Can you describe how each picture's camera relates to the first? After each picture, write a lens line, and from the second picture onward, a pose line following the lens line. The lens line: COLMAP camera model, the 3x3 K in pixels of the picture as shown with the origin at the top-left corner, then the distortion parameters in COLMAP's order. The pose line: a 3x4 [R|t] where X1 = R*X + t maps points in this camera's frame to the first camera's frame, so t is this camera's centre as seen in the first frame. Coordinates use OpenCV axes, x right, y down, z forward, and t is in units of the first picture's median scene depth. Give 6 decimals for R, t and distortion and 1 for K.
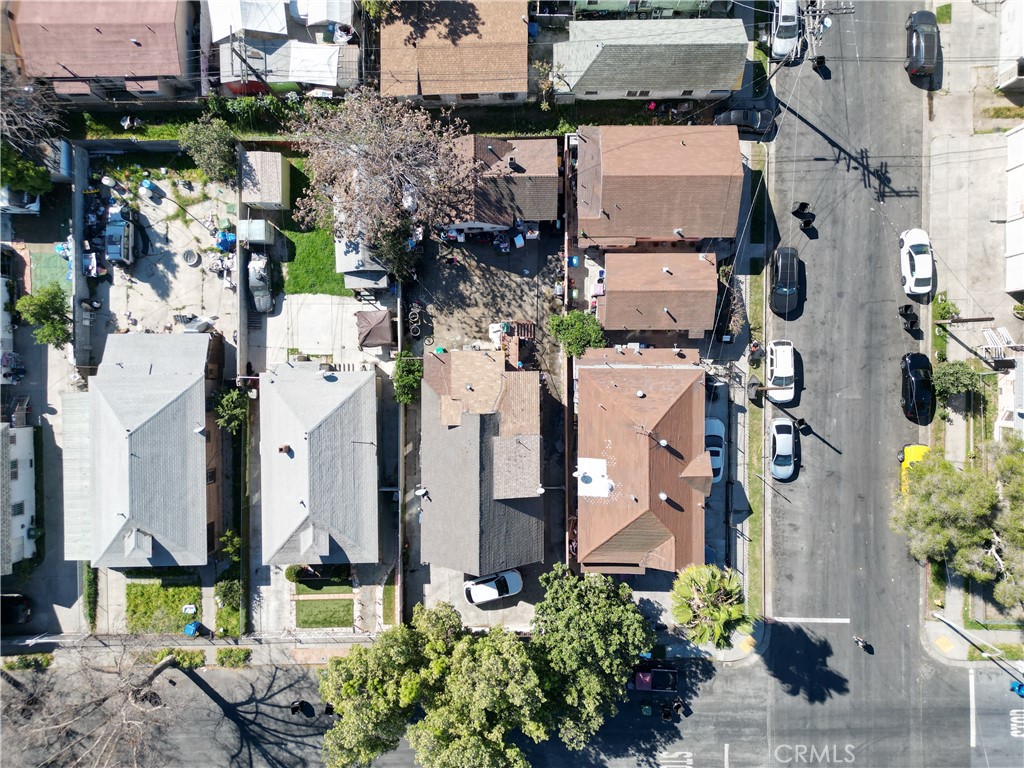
lens RADIAL K [[701.2, 0, 512.0], [0, 701.2, 384.0], [0, 0, 1]] dist [0.047077, 0.000289]
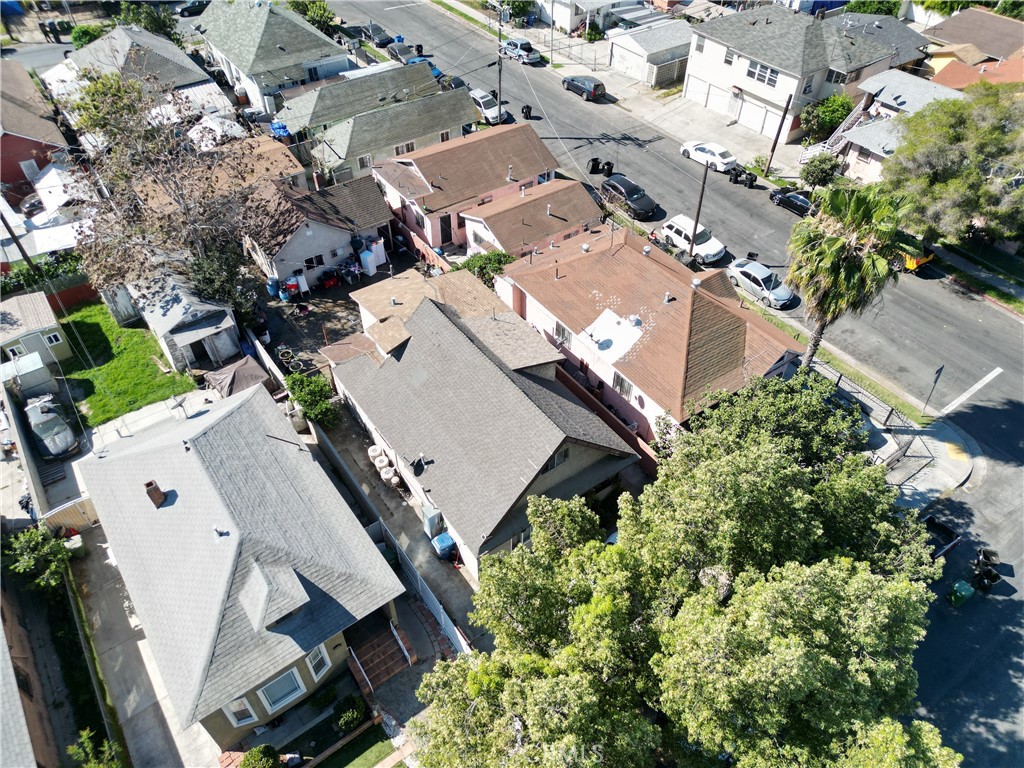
lens RADIAL K [[722.0, 0, 512.0], [0, 722.0, 384.0], [0, 0, 1]] dist [0.027415, -0.001047]
pose [[0.817991, -0.393339, 0.419733, -0.272027], [0.575111, 0.574154, -0.582747, 0.492536], [-0.011774, 0.718075, 0.695866, 0.482943]]
